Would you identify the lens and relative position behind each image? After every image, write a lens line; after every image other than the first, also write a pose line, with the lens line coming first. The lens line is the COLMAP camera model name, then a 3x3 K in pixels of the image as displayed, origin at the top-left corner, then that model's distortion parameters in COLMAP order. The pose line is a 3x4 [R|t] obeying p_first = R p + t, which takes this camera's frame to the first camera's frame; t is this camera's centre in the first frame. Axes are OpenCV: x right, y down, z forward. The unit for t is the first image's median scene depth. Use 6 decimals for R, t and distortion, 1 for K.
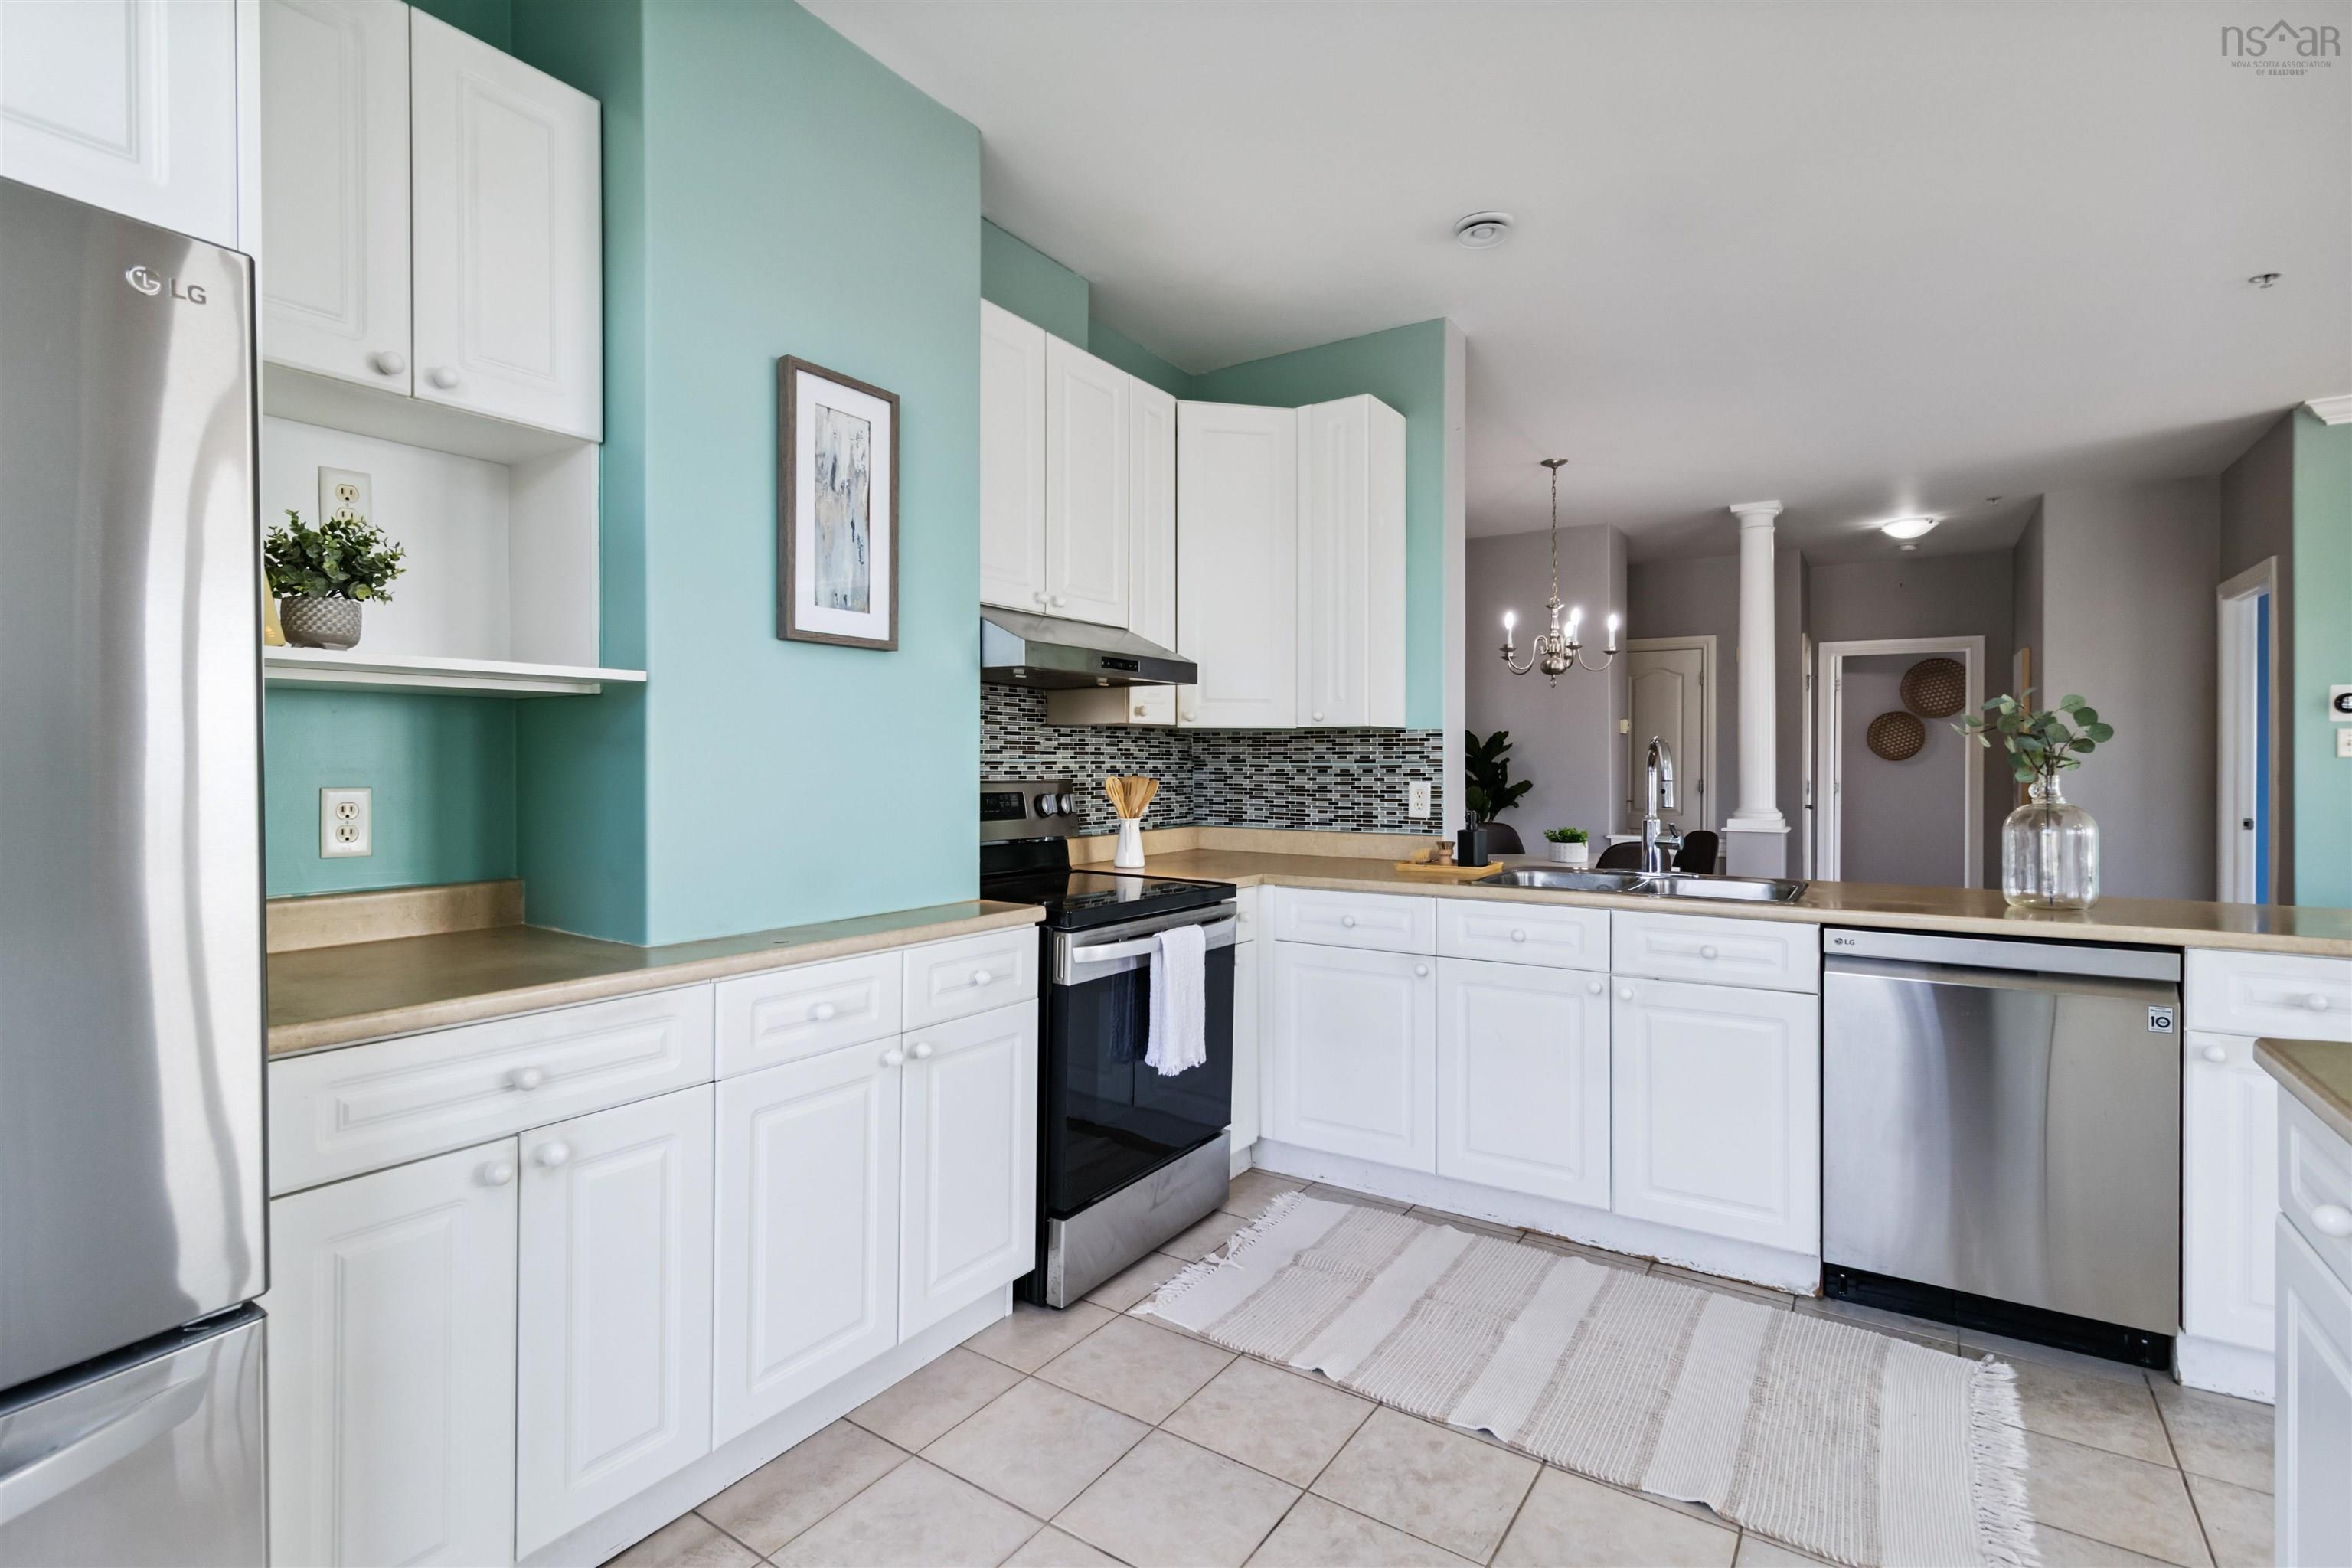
lens RADIAL K [[1084.3, 0, 1177.8], [0, 1084.3, 764.9], [0, 0, 1]] dist [0.000712, 0.000049]
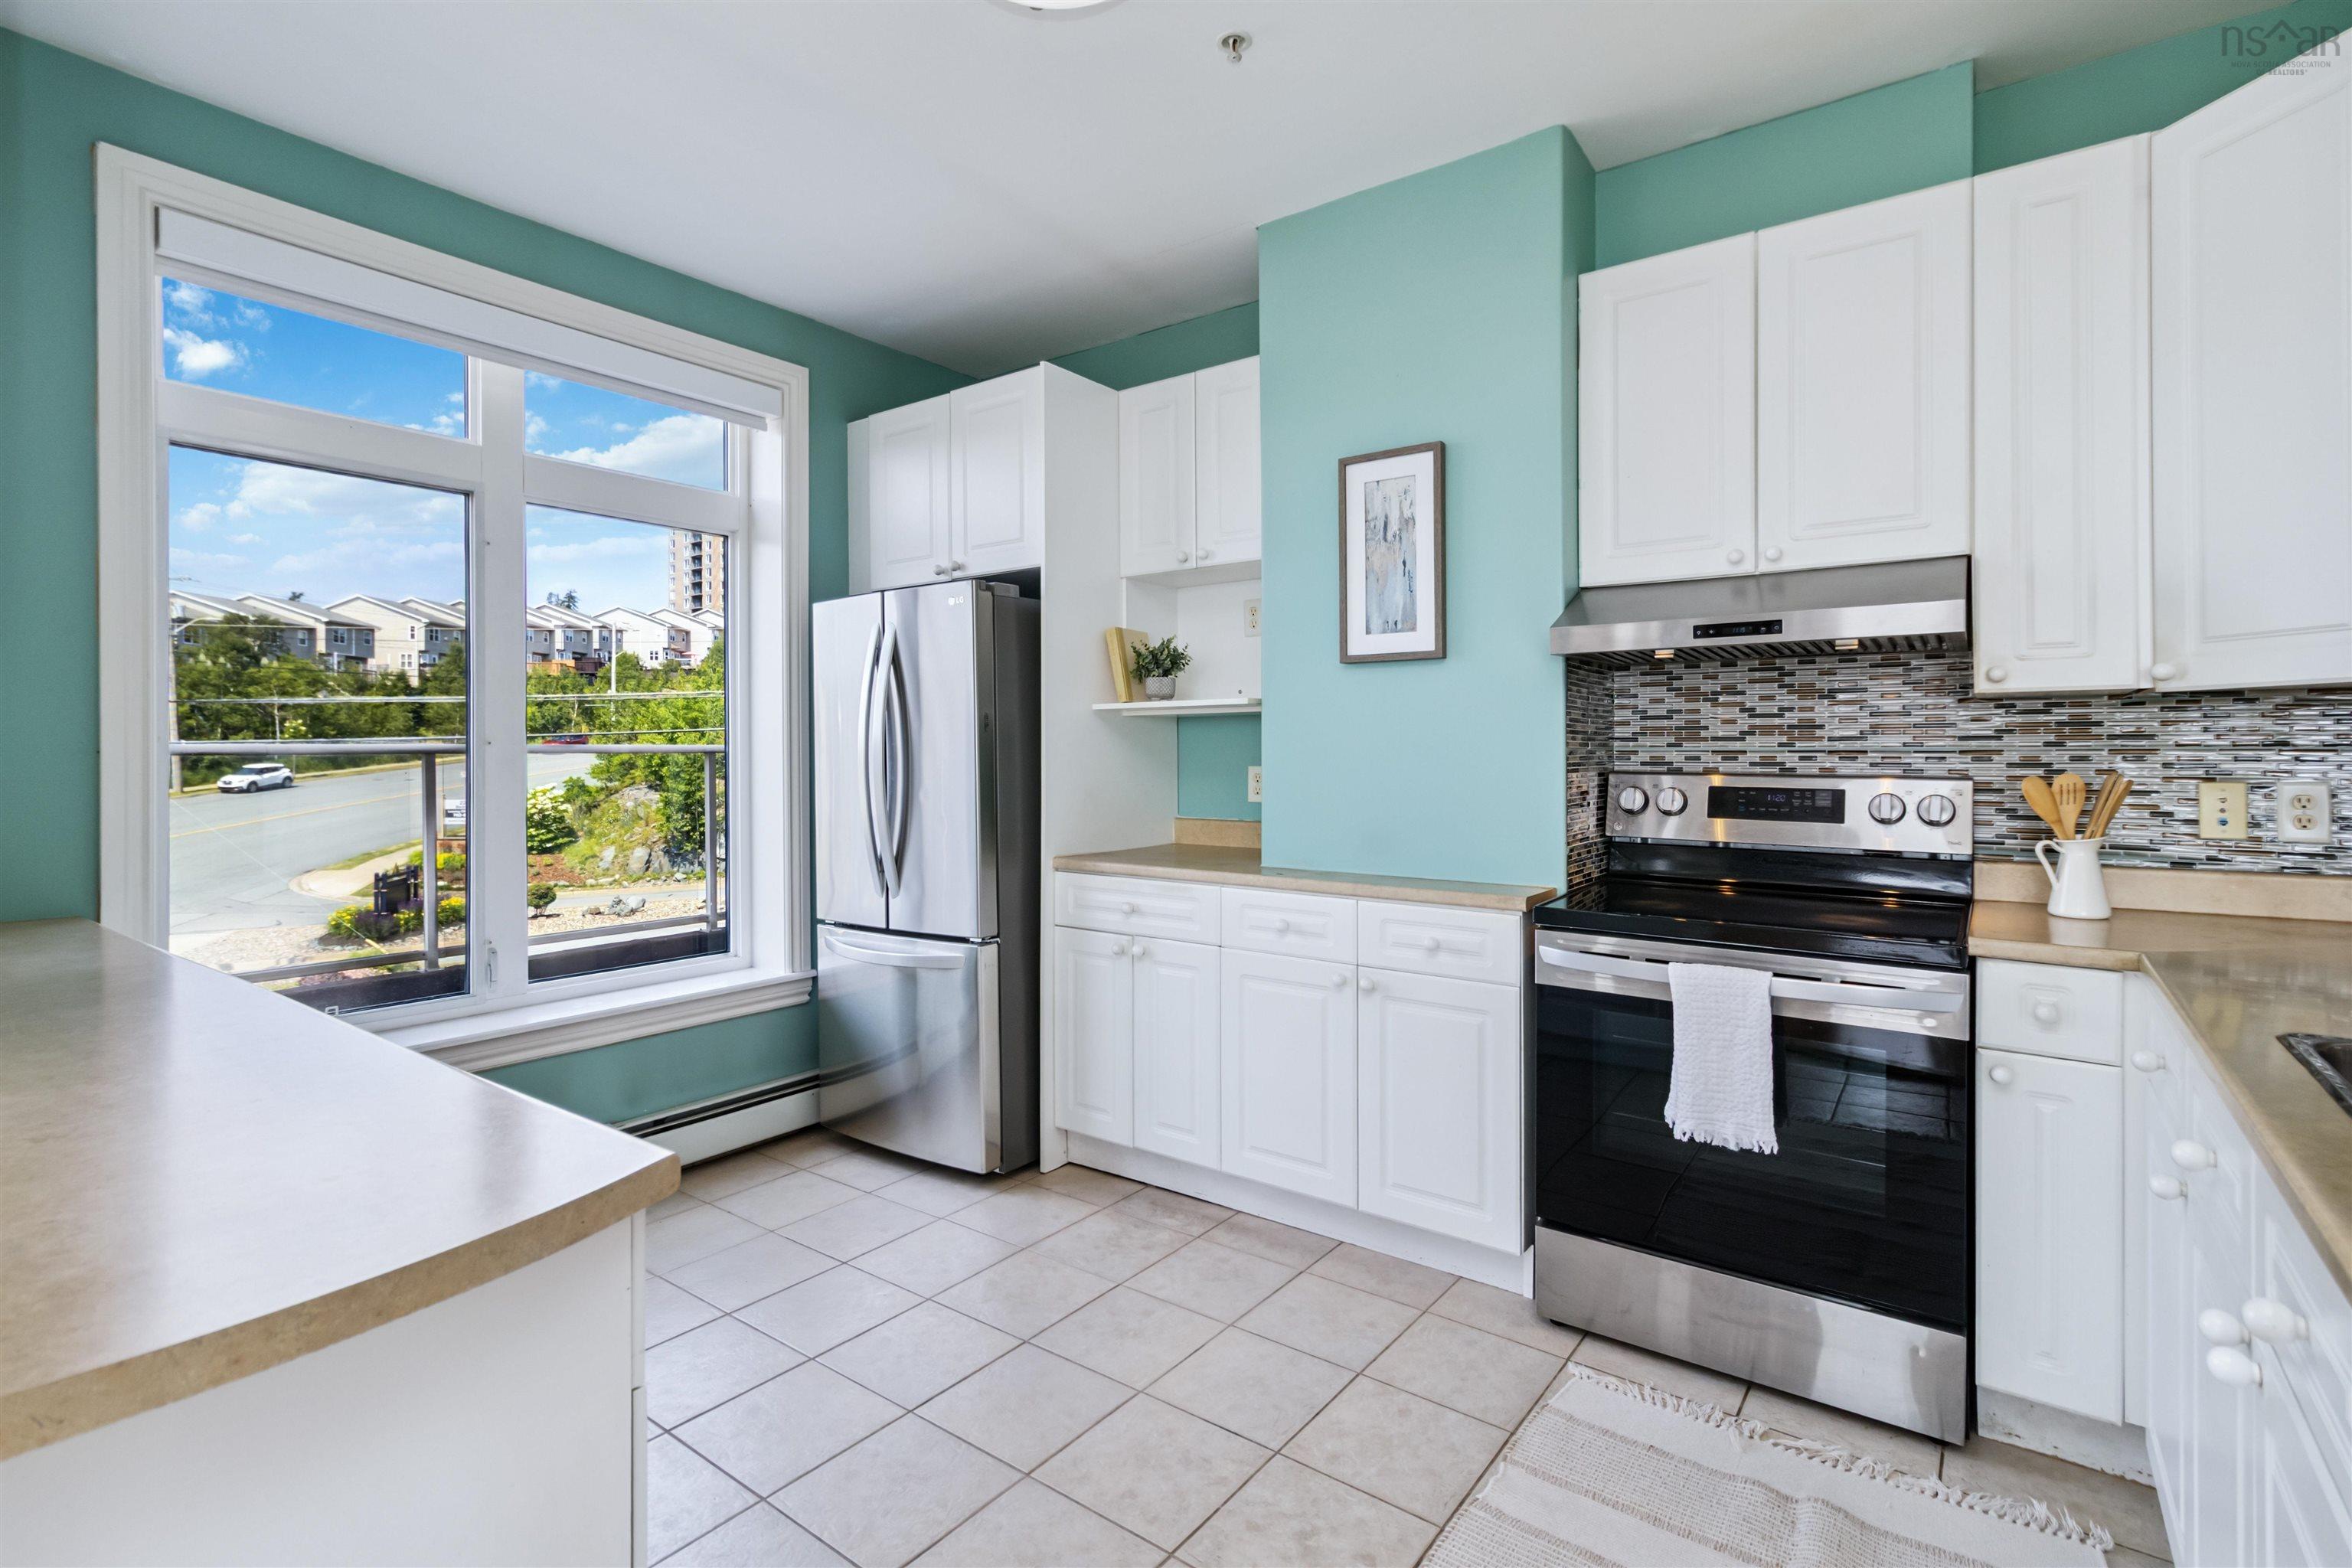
lens RADIAL K [[1116.1, 0, 1171.2], [0, 1116.1, 747.7], [0, 0, 1]] dist [0.000893, -0.000247]
pose [[-0.050969, -0.002616, -0.998697, 0.968220], [0.000034, 0.999997, -0.002621, -0.004500], [0.998700, -0.000167, -0.050969, 0.770804]]
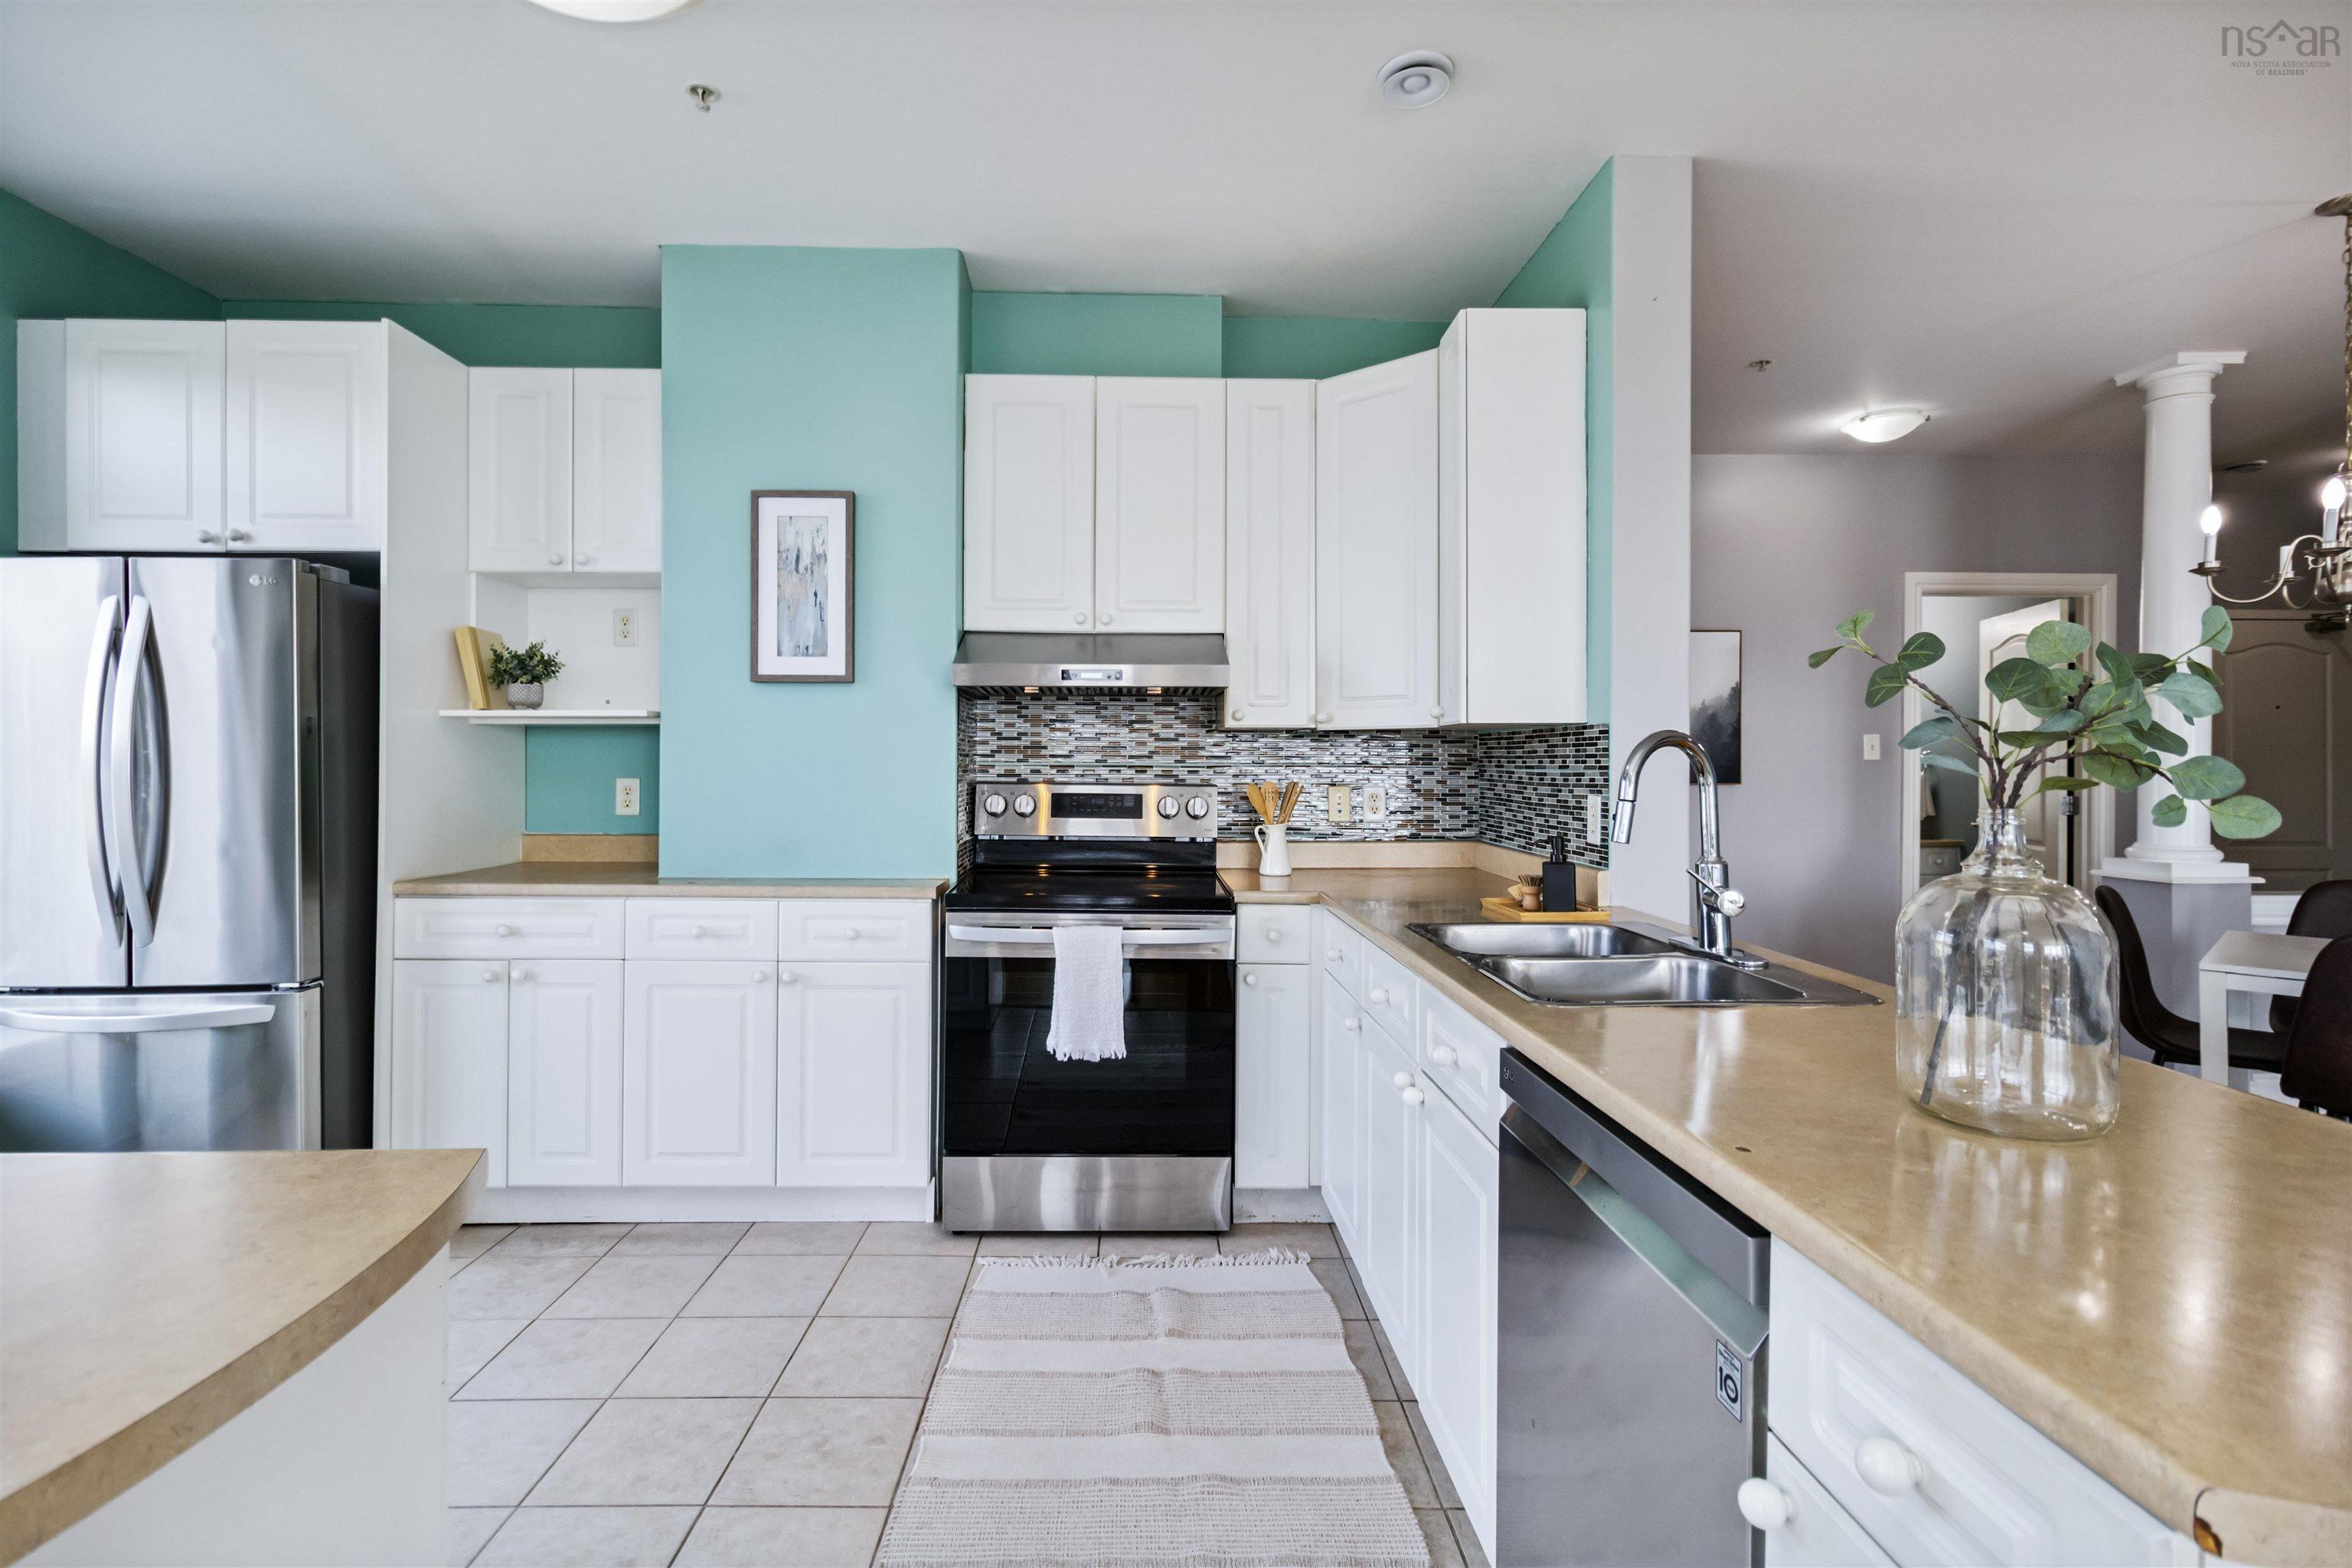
lens RADIAL K [[1091.3, 0, 1168.0], [0, 1091.3, 758.0], [0, 0, 1]] dist [-0.000896, -0.000088]
pose [[0.582776, -0.002444, -0.812629, 1.060946], [-0.005943, 0.999956, -0.007269, -0.004456], [0.812611, 0.009065, 0.582736, 0.536754]]
